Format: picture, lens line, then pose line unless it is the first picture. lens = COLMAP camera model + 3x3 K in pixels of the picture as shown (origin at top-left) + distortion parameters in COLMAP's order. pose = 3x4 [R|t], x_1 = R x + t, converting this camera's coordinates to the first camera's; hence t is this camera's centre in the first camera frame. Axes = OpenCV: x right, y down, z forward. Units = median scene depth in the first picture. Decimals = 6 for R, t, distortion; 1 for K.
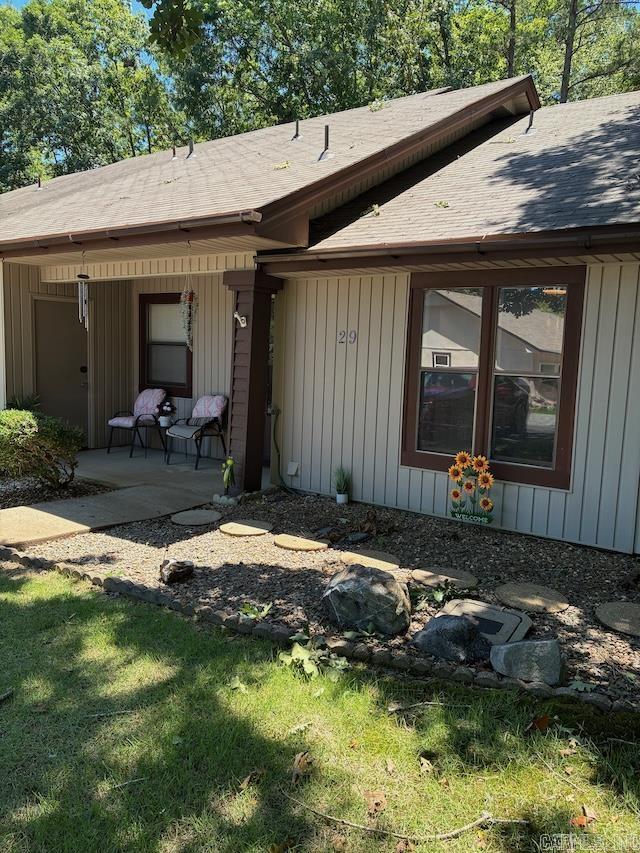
lens RADIAL K [[640.5, 0, 319.7], [0, 640.5, 428.3], [0, 0, 1]] dist [0.012867, -0.000045]
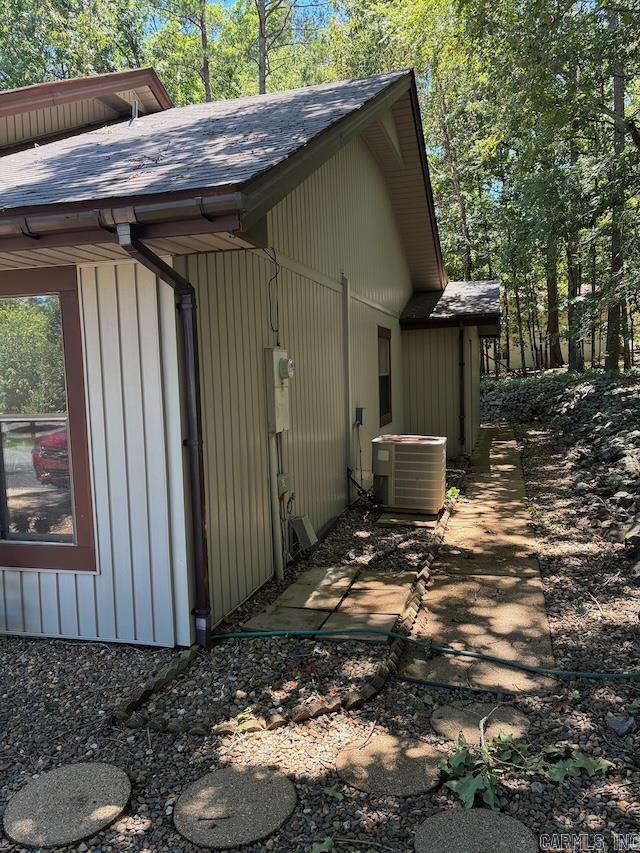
lens RADIAL K [[640.5, 0, 320.8], [0, 640.5, 426.3], [0, 0, 1]] dist [0.012867, -0.000045]
pose [[0.943068, -0.094802, 0.318802, 0.411028], [0.108836, 0.993708, -0.026456, -0.019982], [-0.314288, 0.059647, 0.947452, 0.217095]]
